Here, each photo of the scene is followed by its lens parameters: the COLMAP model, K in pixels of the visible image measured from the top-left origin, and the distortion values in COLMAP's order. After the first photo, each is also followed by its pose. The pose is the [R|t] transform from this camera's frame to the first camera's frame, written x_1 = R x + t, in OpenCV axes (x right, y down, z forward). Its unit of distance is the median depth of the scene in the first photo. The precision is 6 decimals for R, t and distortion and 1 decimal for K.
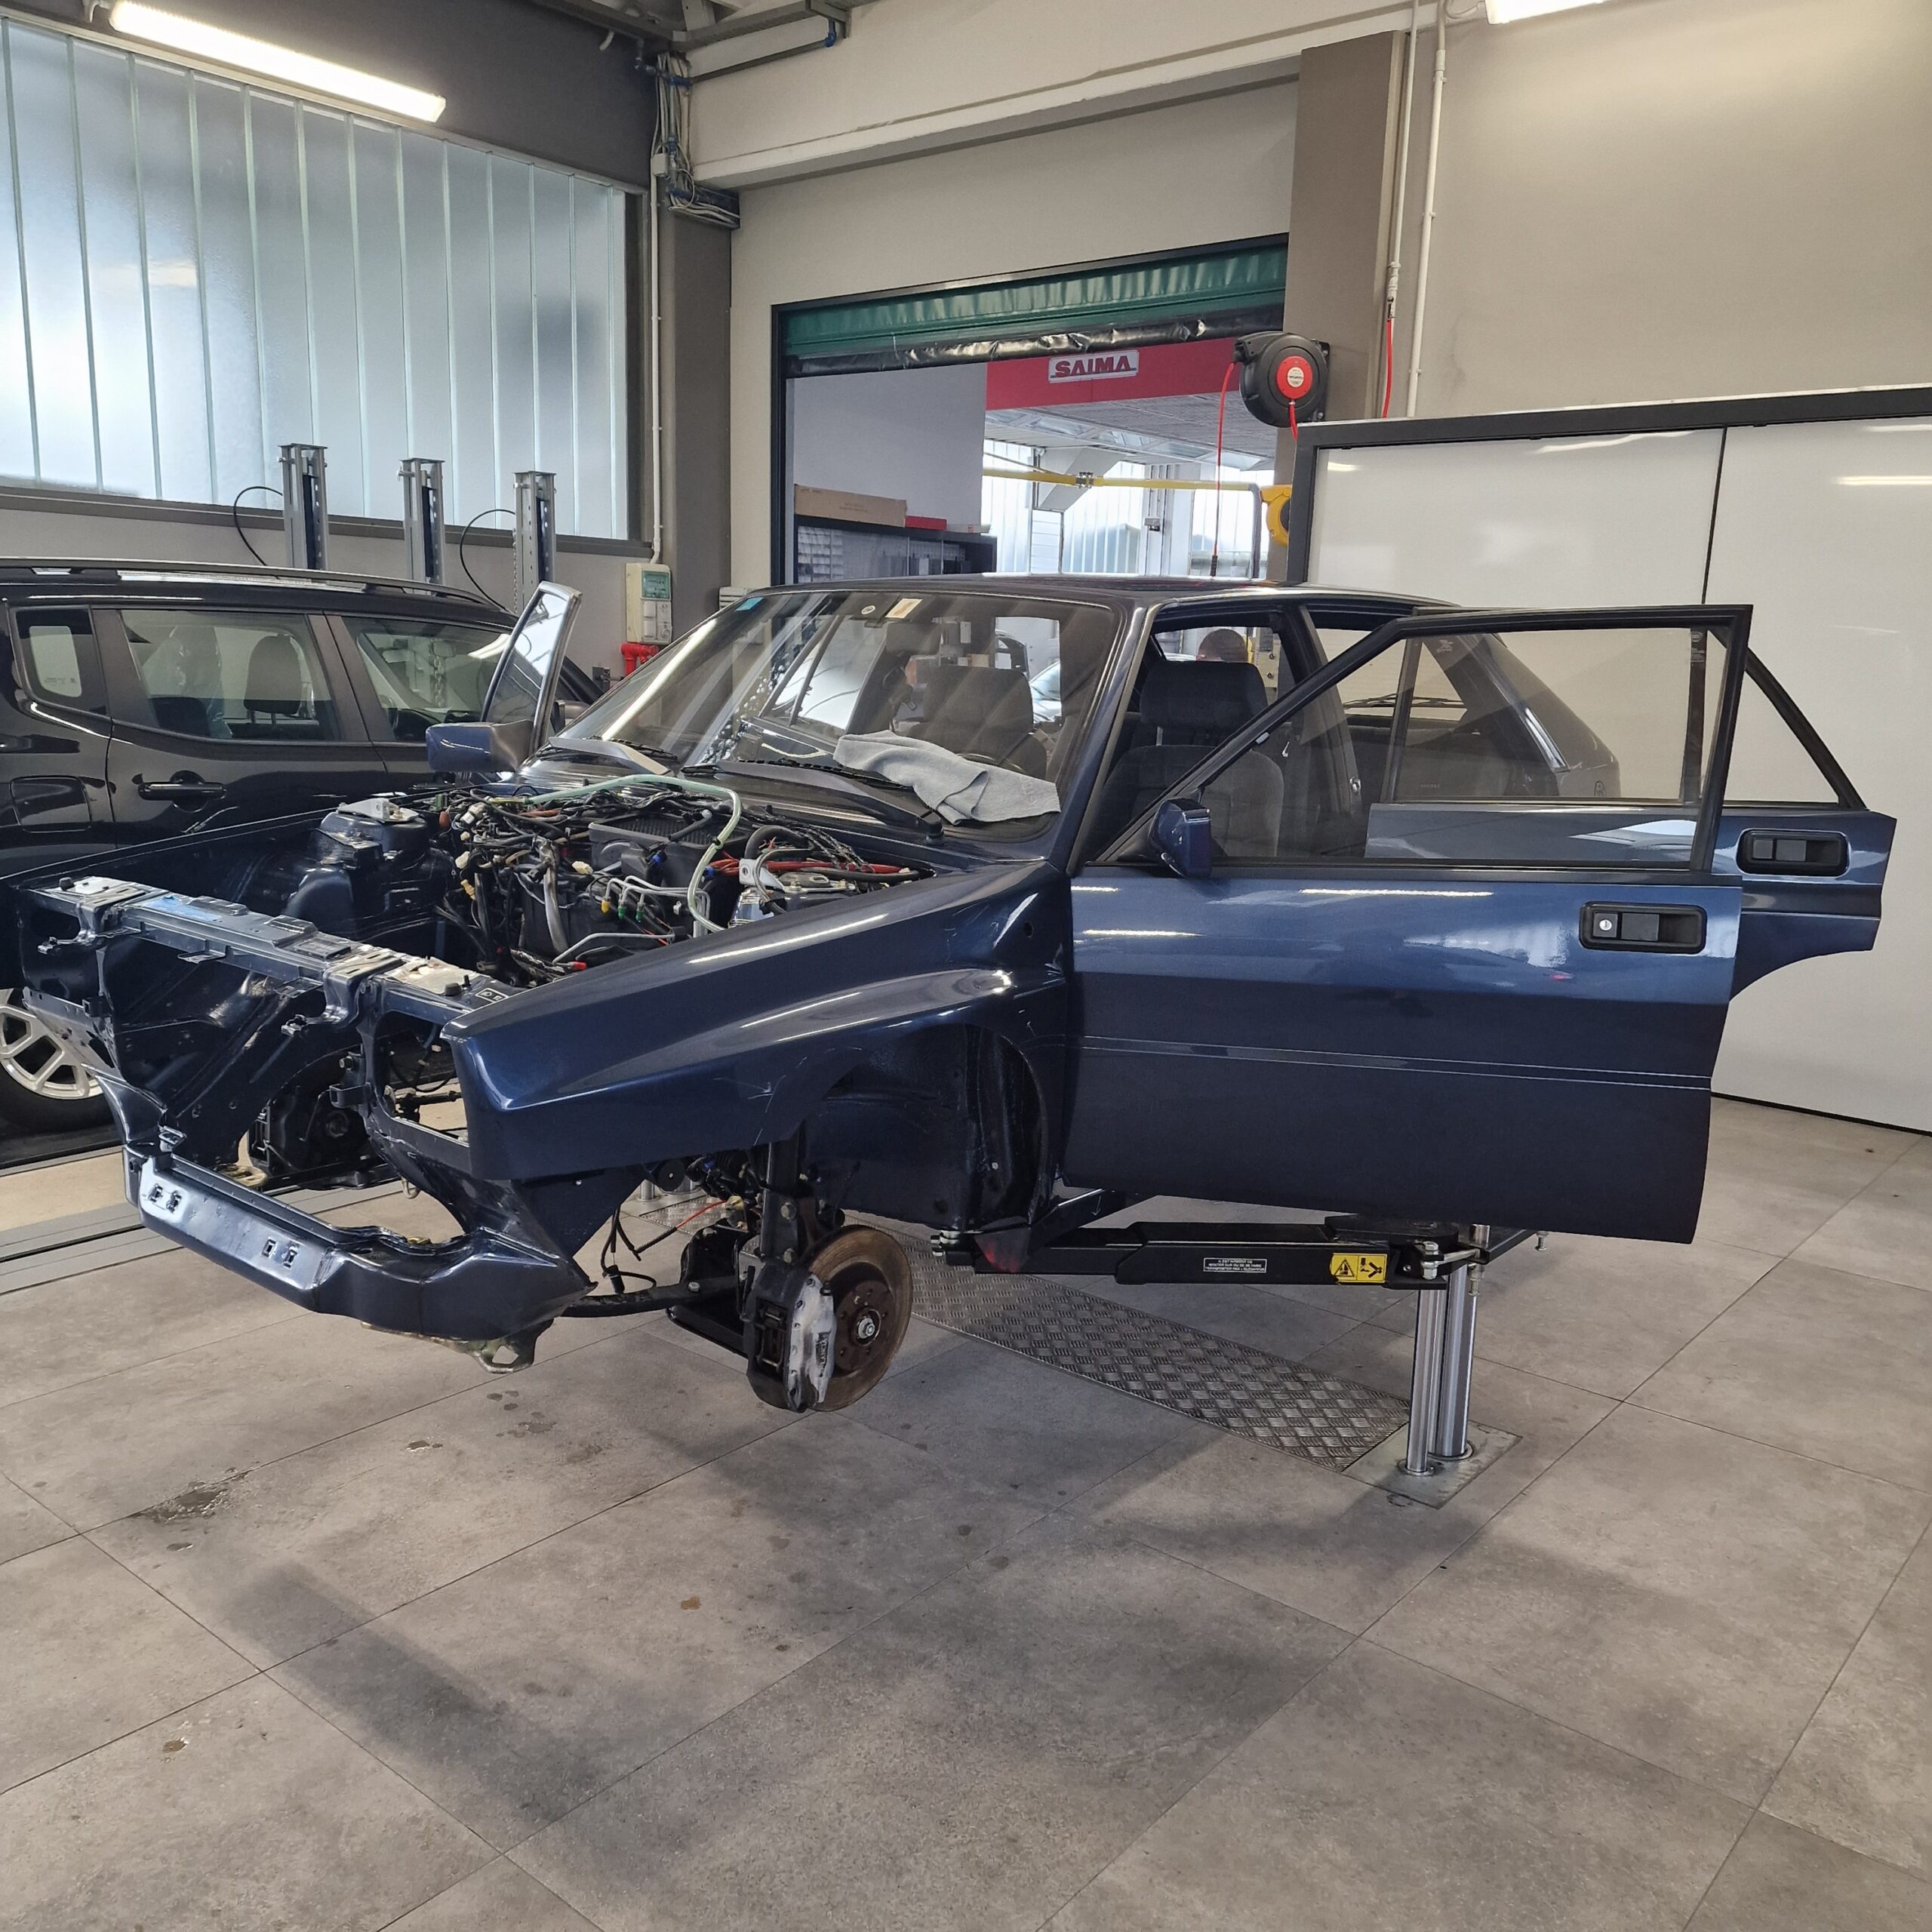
lens RADIAL K [[1721.0, 0, 963.4], [0, 1721.0, 960.7], [0, 0, 1]] dist [0.063820, -0.056159]
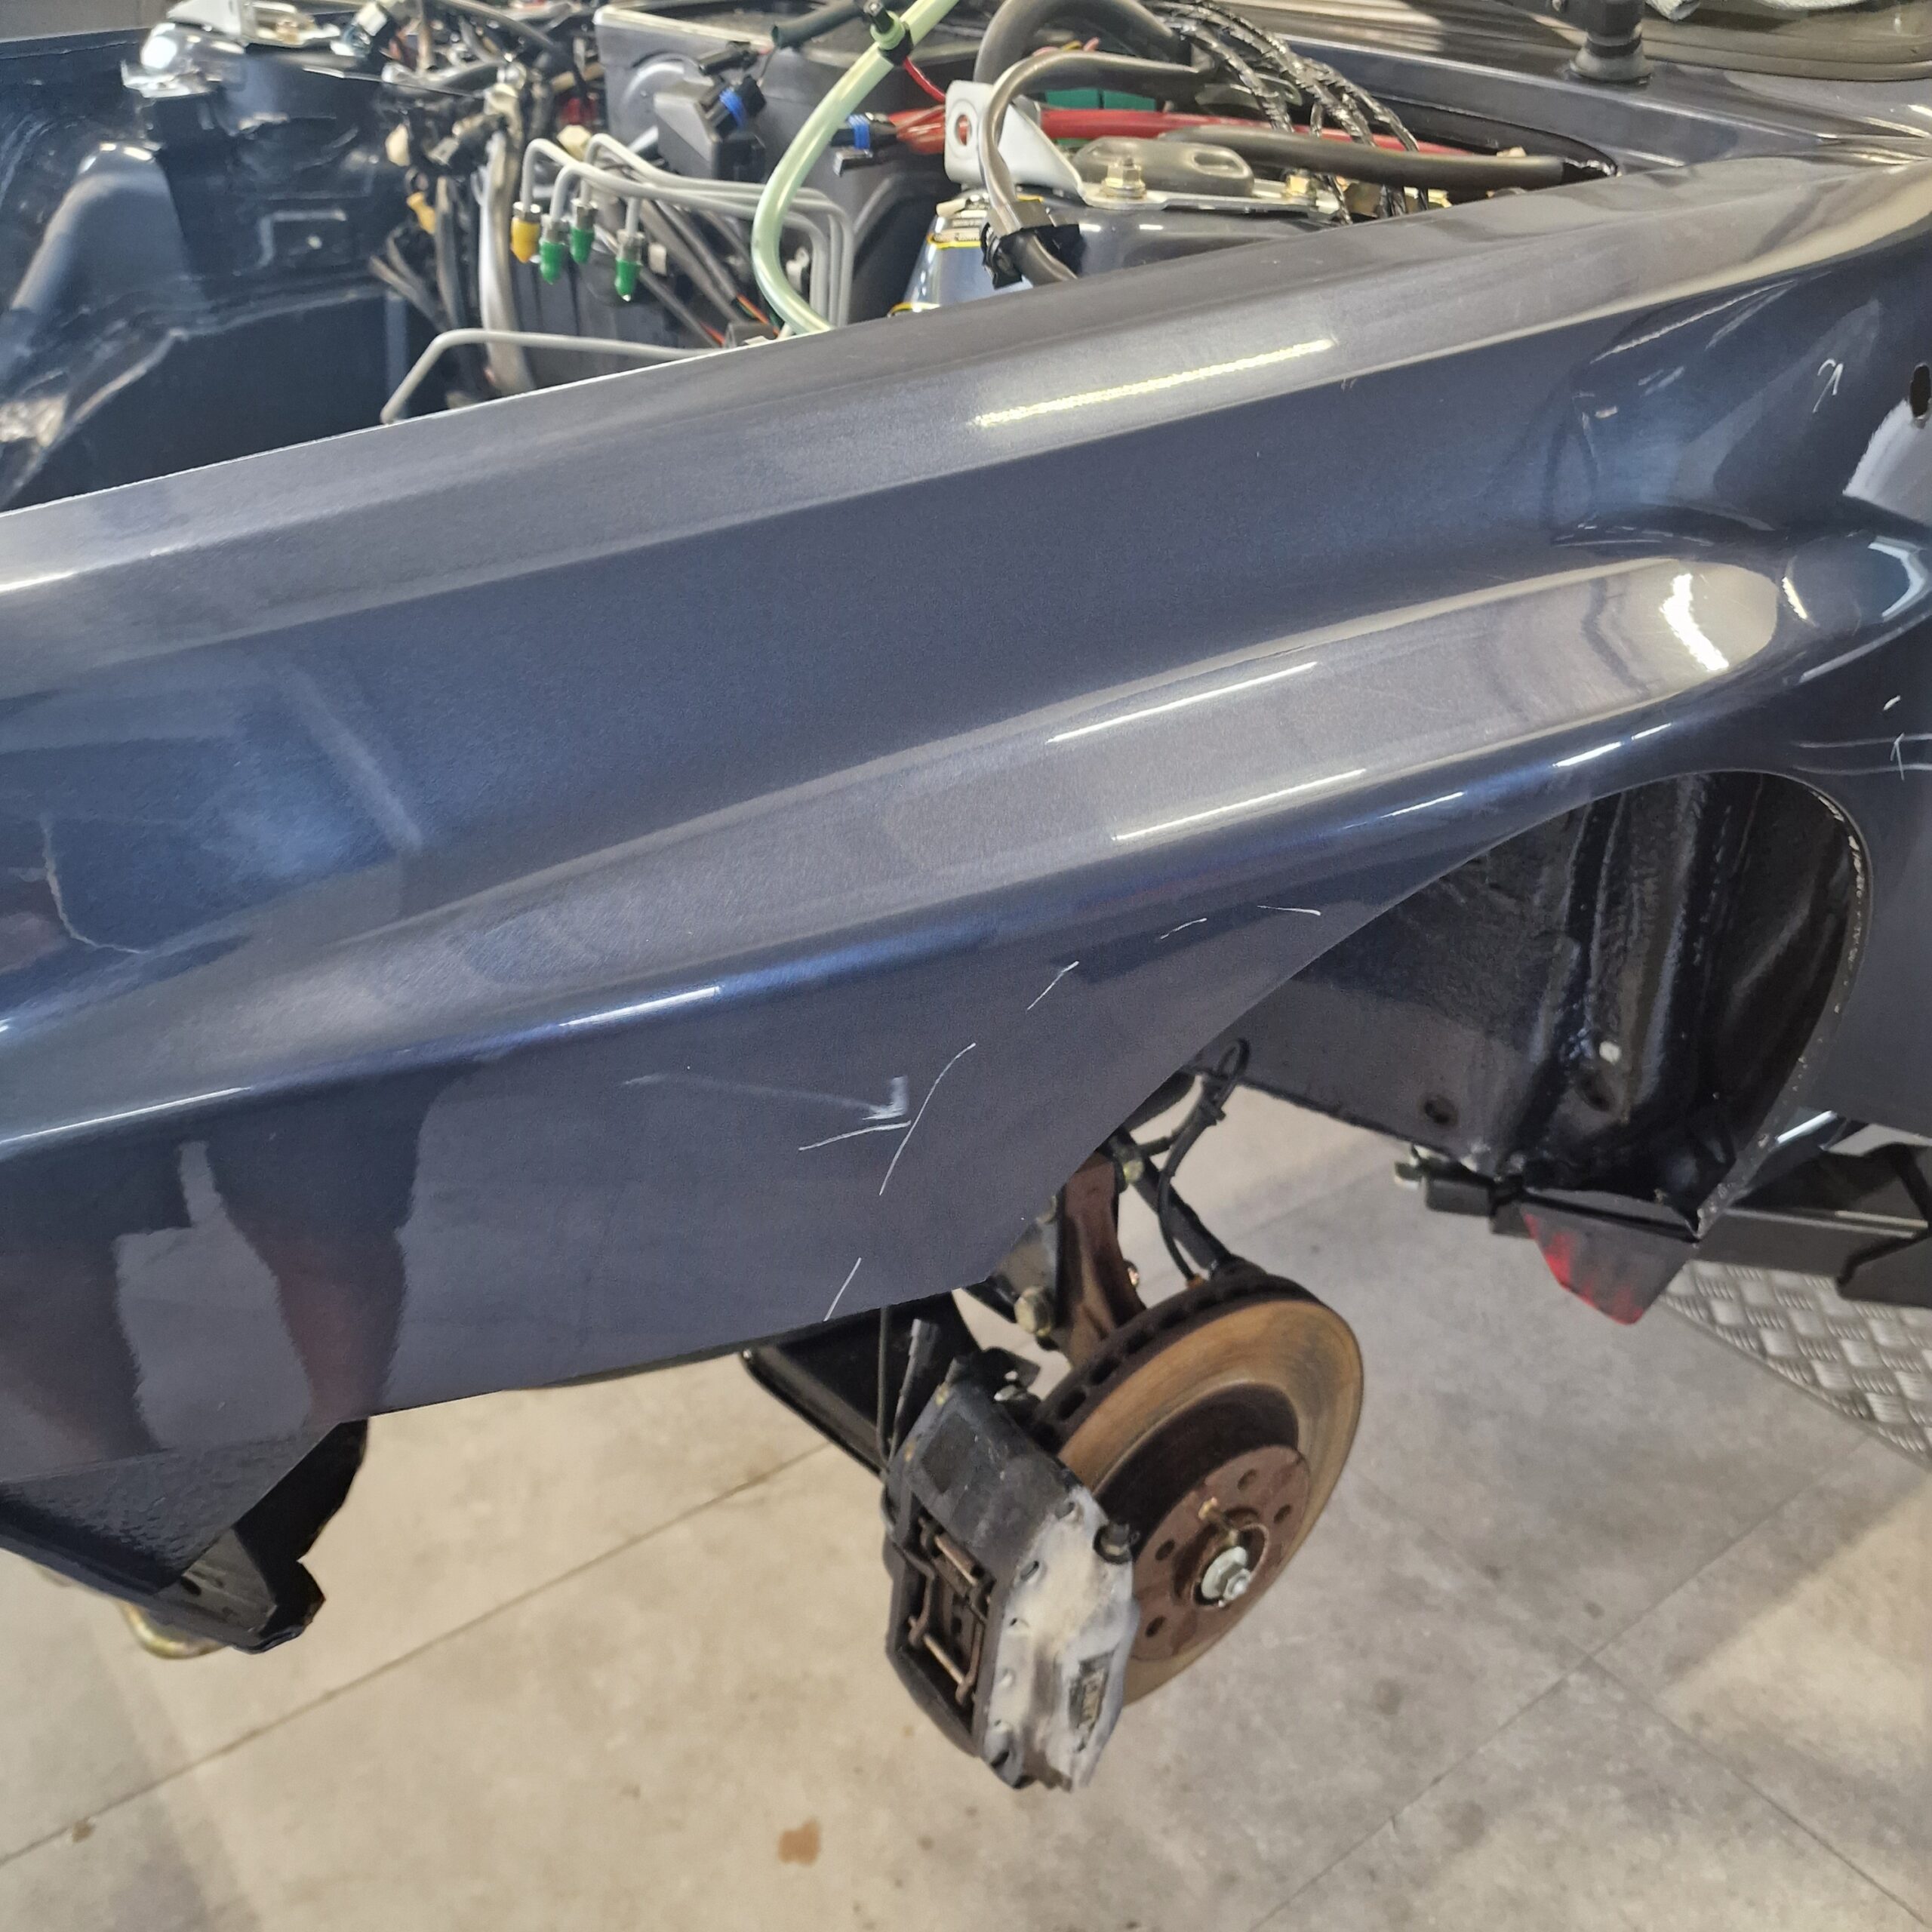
lens RADIAL K [[1721.0, 0, 982.4], [0, 1721.0, 974.2], [0, 0, 1]] dist [0.063820, -0.056159]
pose [[0.977439, 0.116220, -0.176371, -0.049586], [-0.054509, 0.945521, 0.320965, -0.010527], [0.204065, -0.304110, 0.930524, 0.613408]]
